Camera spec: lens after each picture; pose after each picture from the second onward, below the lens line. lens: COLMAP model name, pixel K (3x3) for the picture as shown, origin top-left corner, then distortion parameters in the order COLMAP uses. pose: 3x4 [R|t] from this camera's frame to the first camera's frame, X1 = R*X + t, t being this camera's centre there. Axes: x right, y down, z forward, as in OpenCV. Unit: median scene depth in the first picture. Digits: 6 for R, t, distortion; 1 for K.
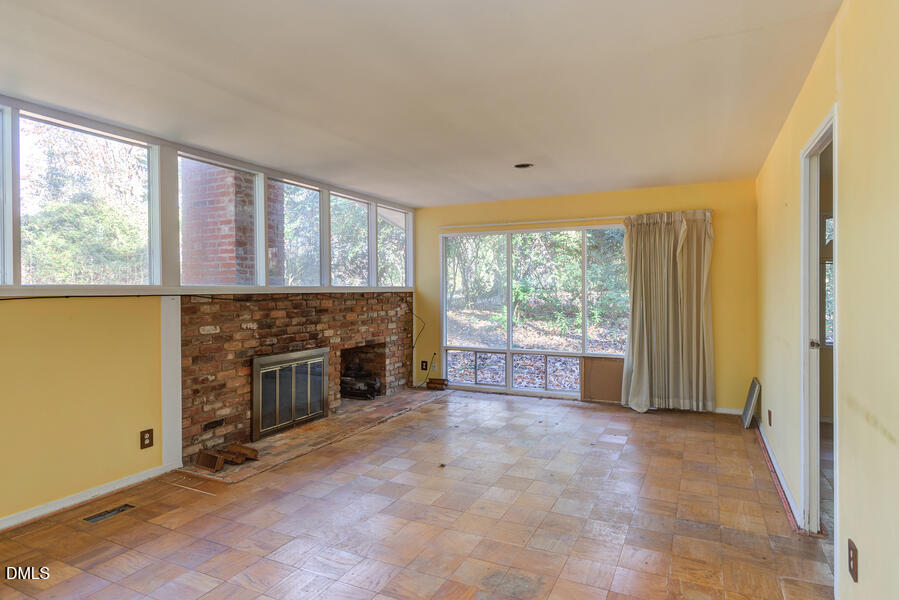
lens RADIAL K [[501.9, 0, 463.1], [0, 501.9, 290.5], [0, 0, 1]] dist [0.002759, 0.000280]
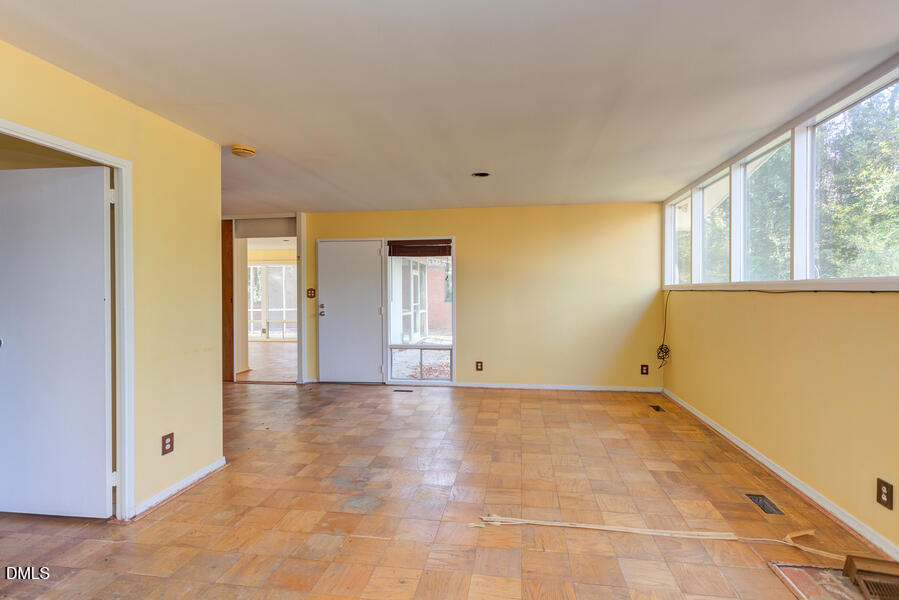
lens RADIAL K [[436.3, 0, 449.5], [0, 436.3, 300.0], [0, 0, 1]] dist [-0.007745, 0.000000]
pose [[-0.963734, 0.012891, -0.266555, 0.076759], [0.008152, 0.999789, 0.018880, 0.004933], [0.266742, 0.016022, -0.963635, 0.922157]]
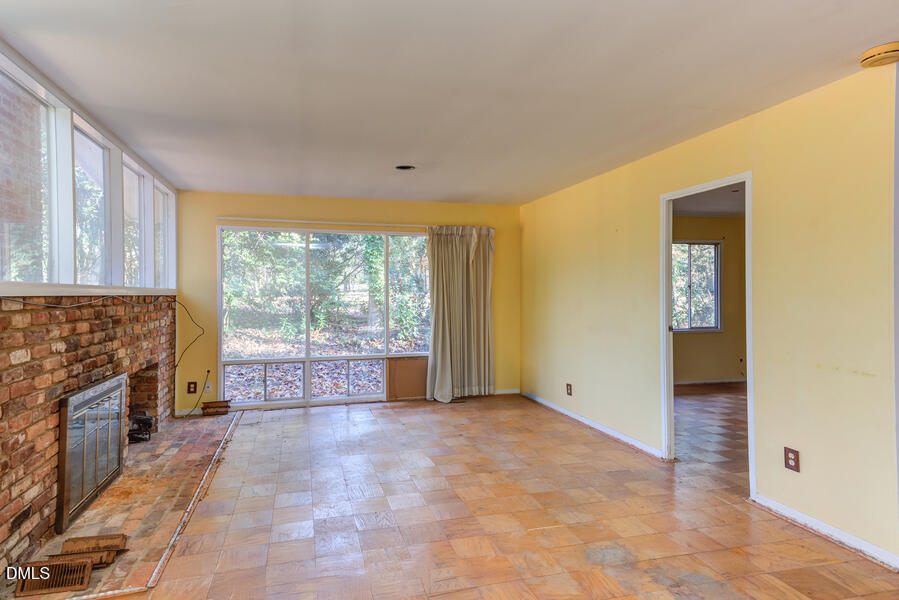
lens RADIAL K [[501.3, 0, 444.8], [0, 501.3, 289.5], [0, 0, 1]] dist [0.046606, 0.000267]
pose [[0.759714, 0.007340, 0.650216, -0.383370], [0.001839, 0.999908, -0.013436, 0.006200], [-0.650255, 0.011403, 0.759630, 0.156789]]
